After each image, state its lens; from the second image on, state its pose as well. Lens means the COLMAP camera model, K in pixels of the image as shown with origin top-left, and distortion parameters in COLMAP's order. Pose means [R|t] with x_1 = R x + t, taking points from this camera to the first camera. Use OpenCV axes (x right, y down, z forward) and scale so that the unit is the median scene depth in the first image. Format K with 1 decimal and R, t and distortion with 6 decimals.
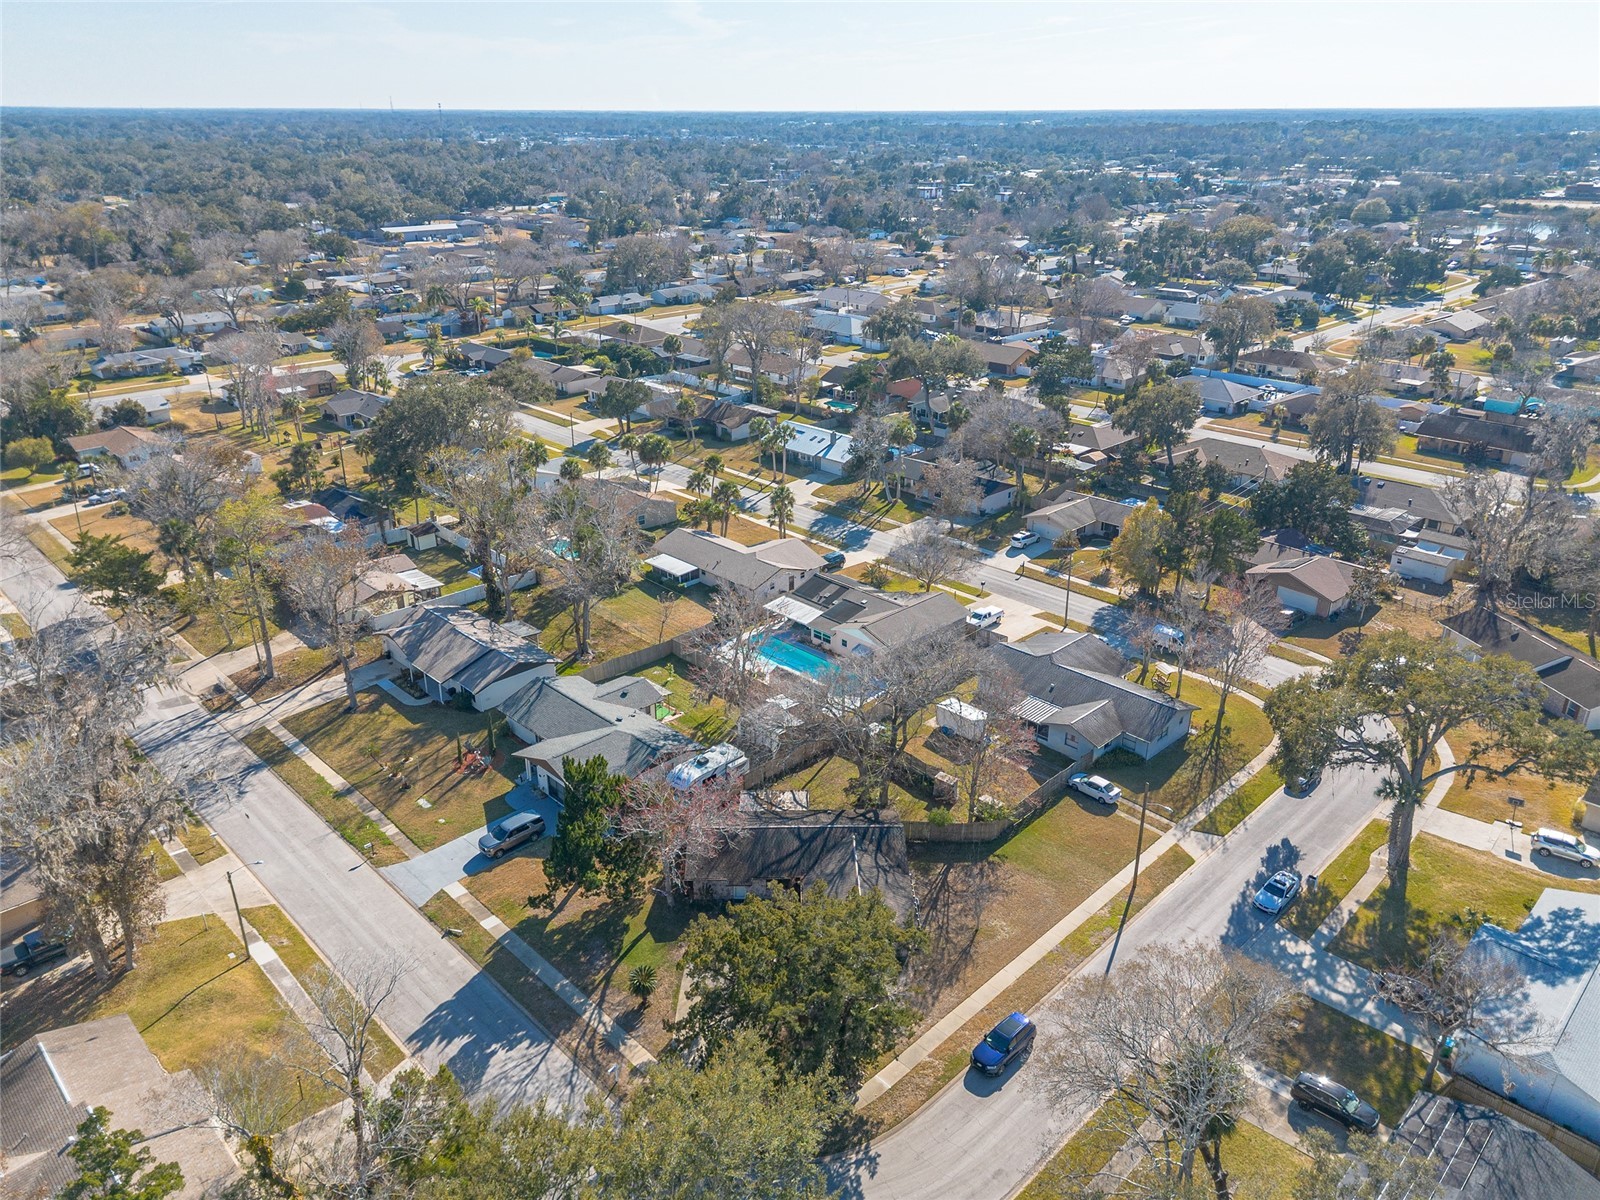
lens RADIAL K [[1133.7, 0, 800.0], [0, 1133.7, 610.3], [0, 0, 1]] dist [0.076094, -0.068455]
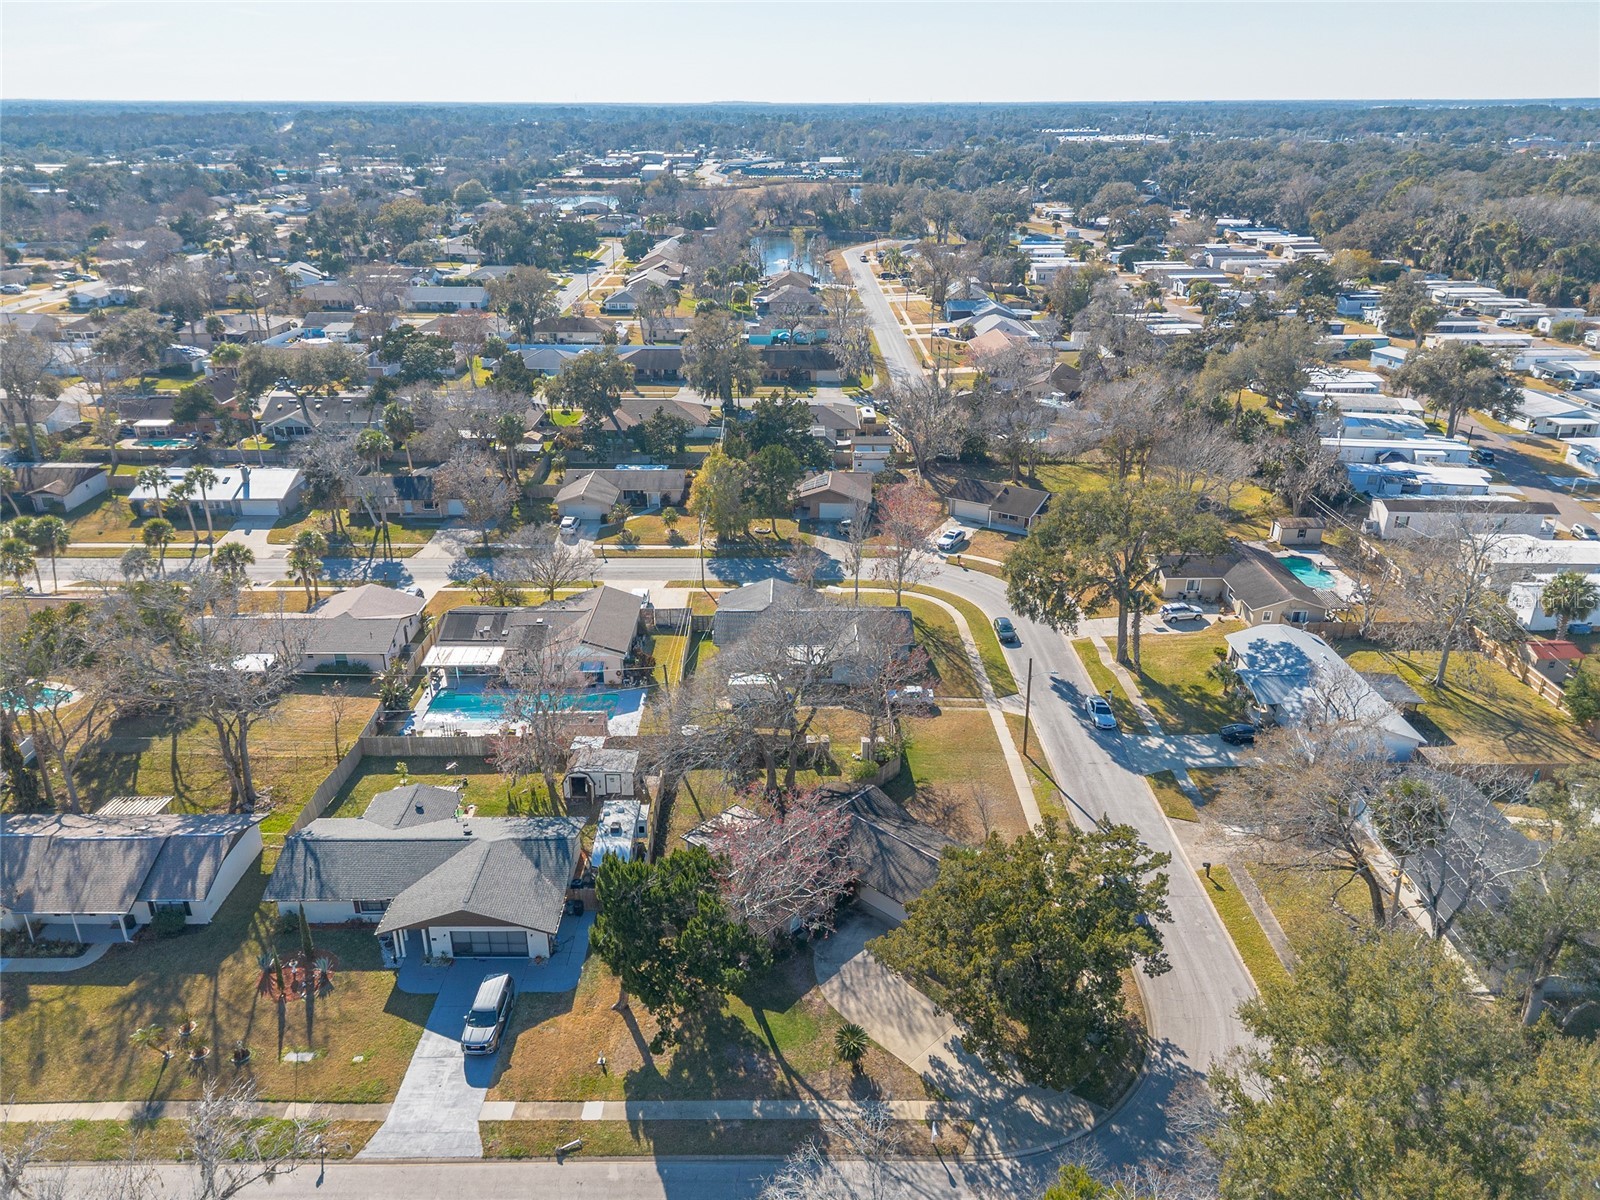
lens RADIAL K [[1133.7, 0, 804.7], [0, 1133.7, 603.8], [0, 0, 1]] dist [0.076094, -0.068455]
pose [[0.696739, -0.288036, 0.656955, -0.465717], [0.287401, 0.951211, 0.112244, -0.074122], [-0.657233, 0.110605, 0.745528, 0.246103]]
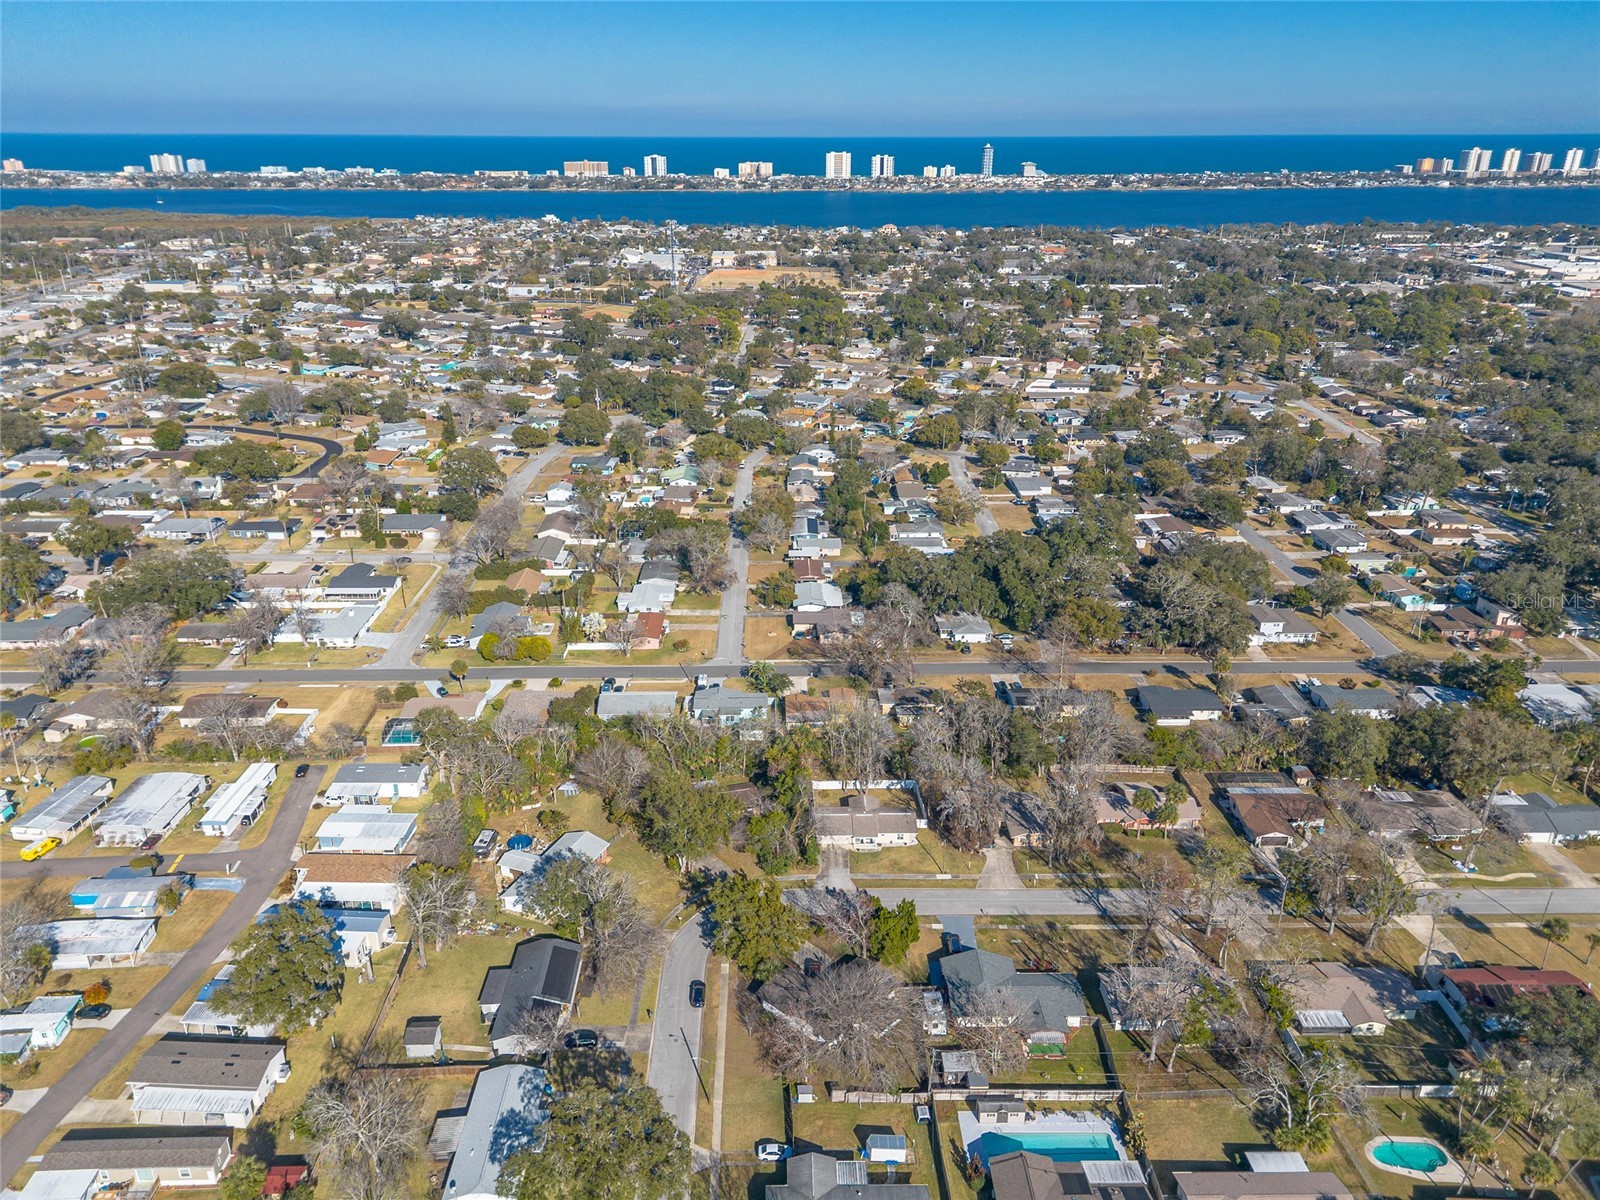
lens RADIAL K [[1133.7, 0, 802.1], [0, 1133.7, 609.8], [0, 0, 1]] dist [0.076094, -0.068455]
pose [[-0.688285, 0.278789, -0.669732, 0.997479], [-0.296847, 0.734141, 0.610671, -1.238358], [0.661925, 0.619124, -0.422540, 1.162795]]
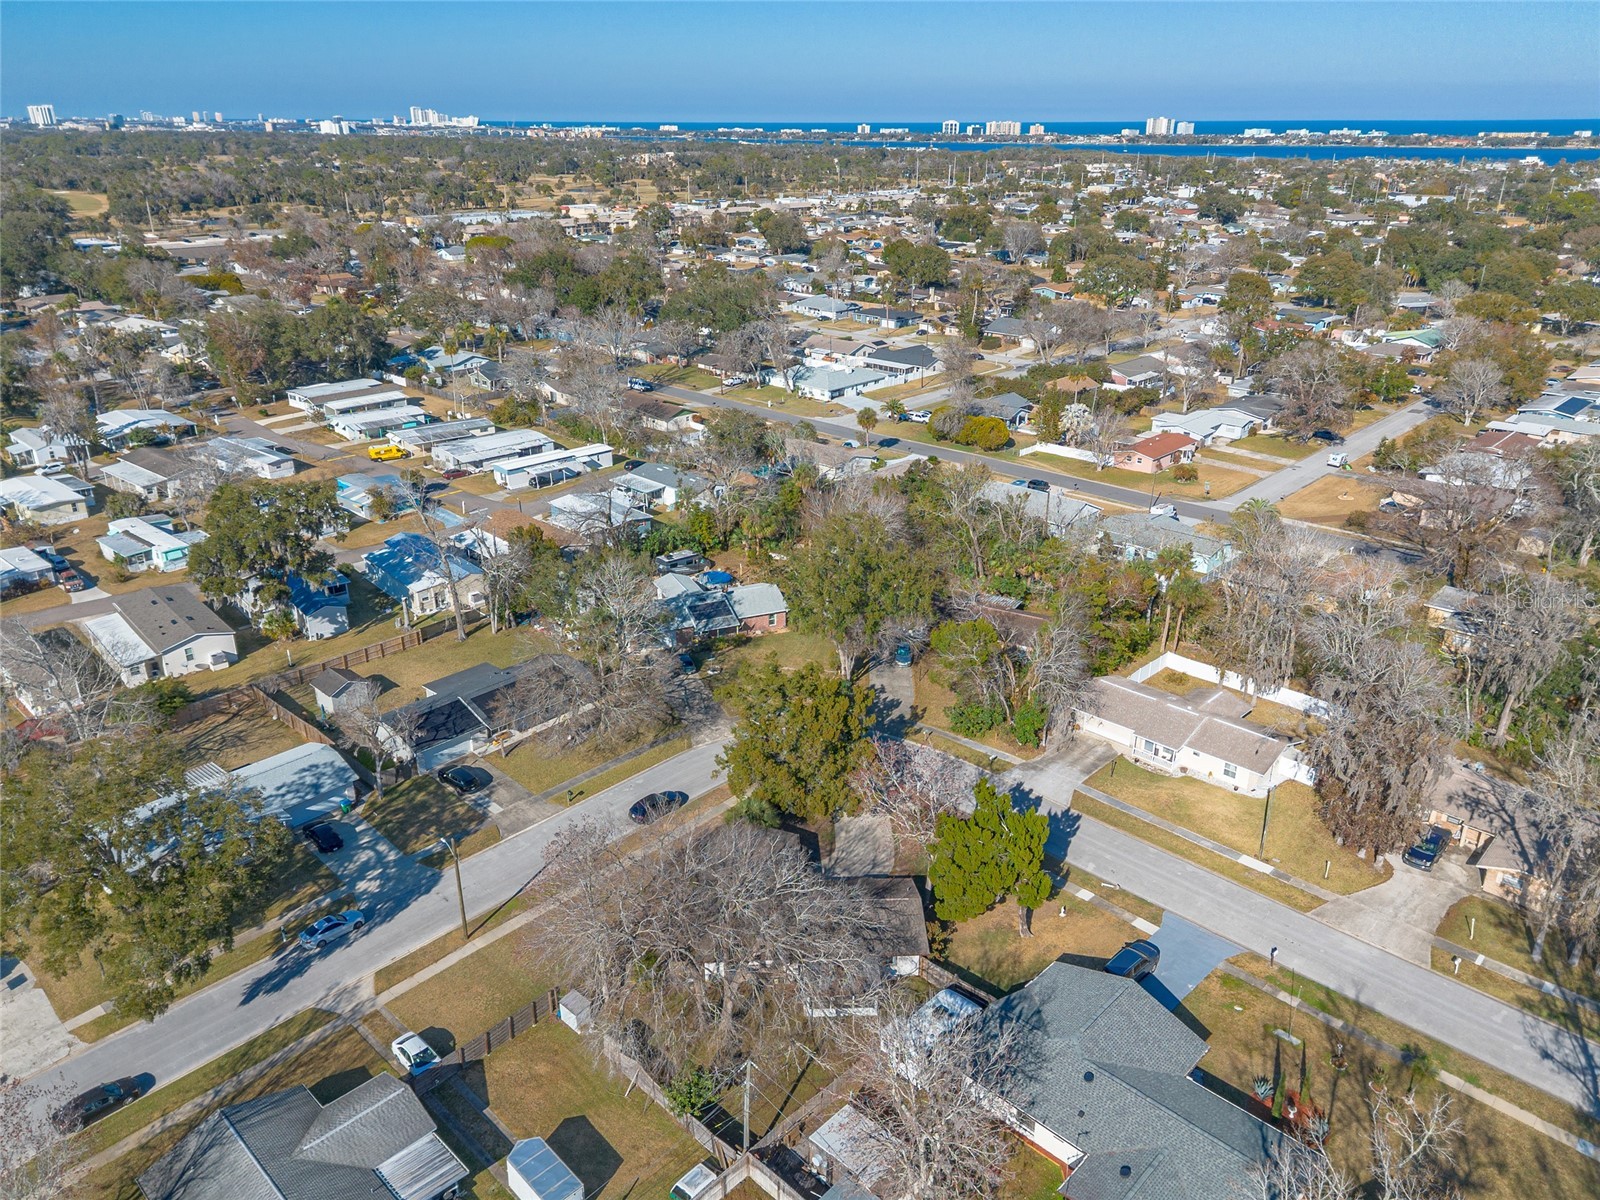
lens RADIAL K [[1133.7, 0, 798.8], [0, 1133.7, 611.5], [0, 0, 1]] dist [0.076094, -0.068455]
pose [[-0.999579, 0.010765, -0.026942, 0.025276], [-0.012437, 0.679964, 0.733140, -0.576628], [0.026212, 0.733167, -0.679543, 1.245343]]
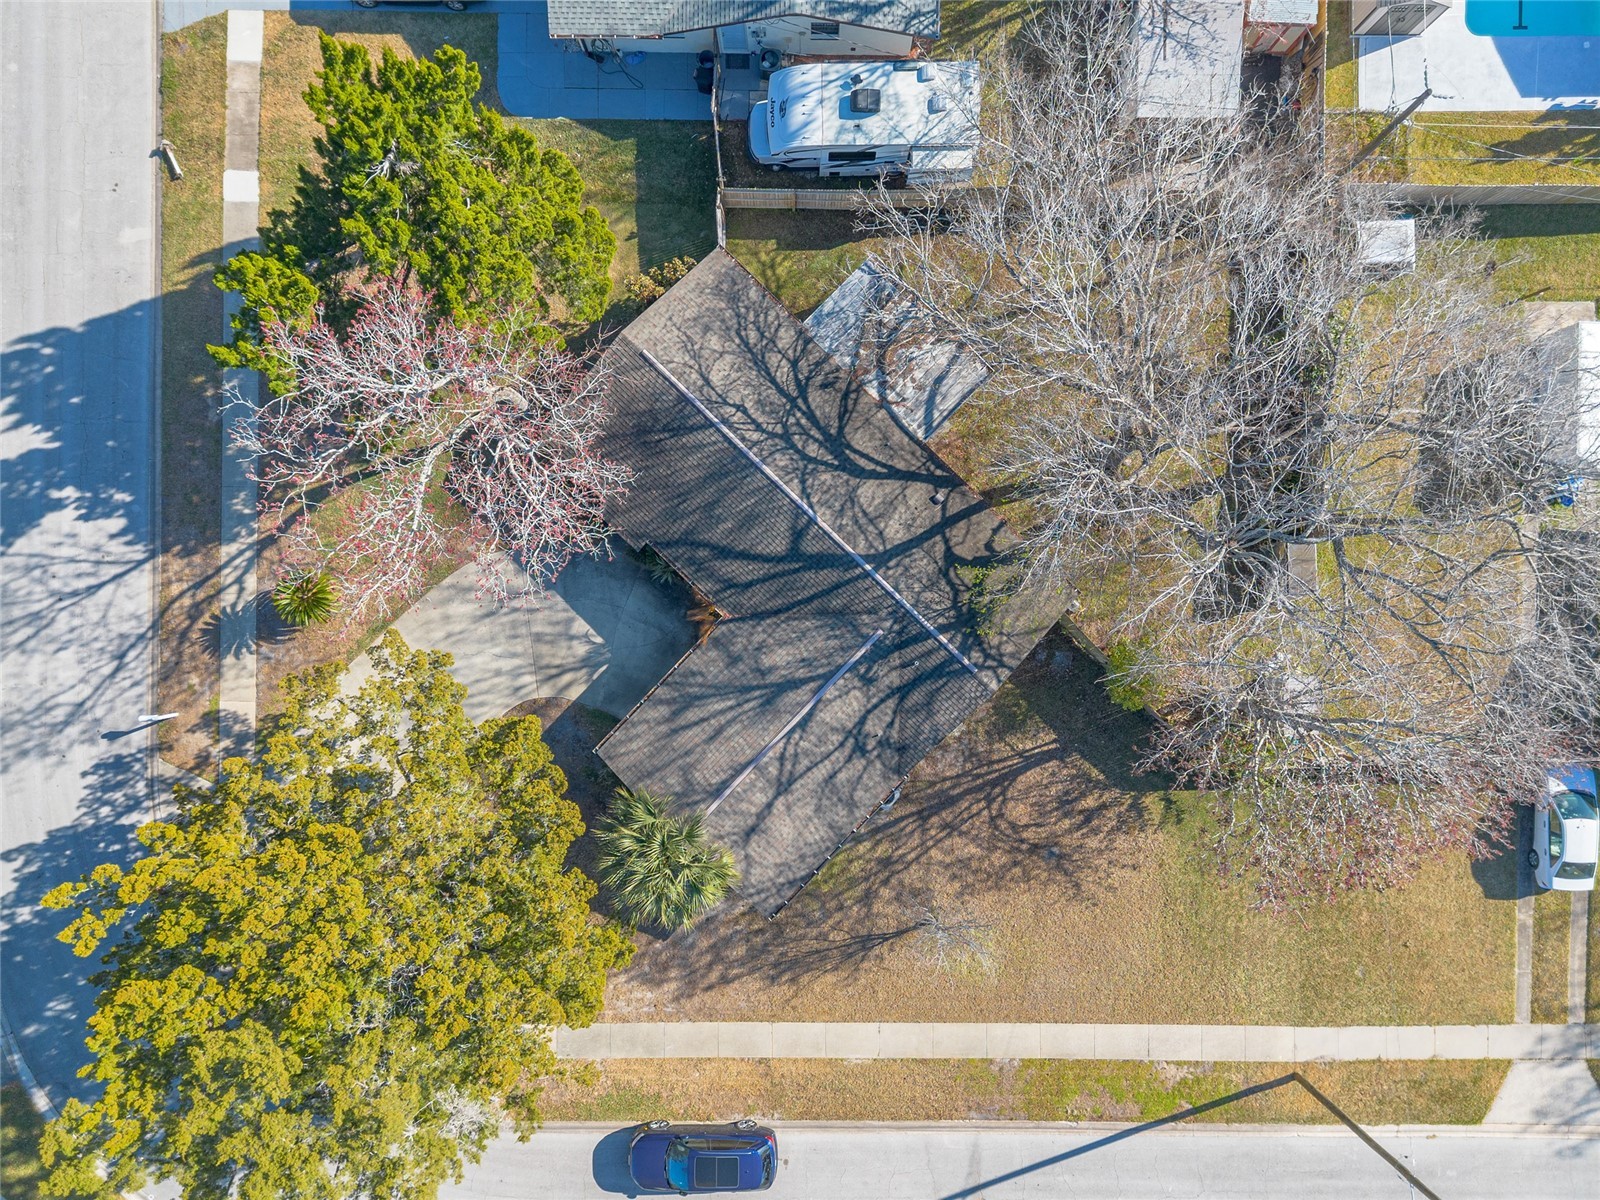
lens RADIAL K [[1133.7, 0, 794.9], [0, 1133.7, 597.6], [0, 0, 1]] dist [0.076094, -0.068455]
pose [[0.706791, 0.707421, -0.001445, 0.013128], [-0.280752, 0.282376, 0.917302, -0.152752], [0.649326, -0.647935, 0.398191, 0.684543]]
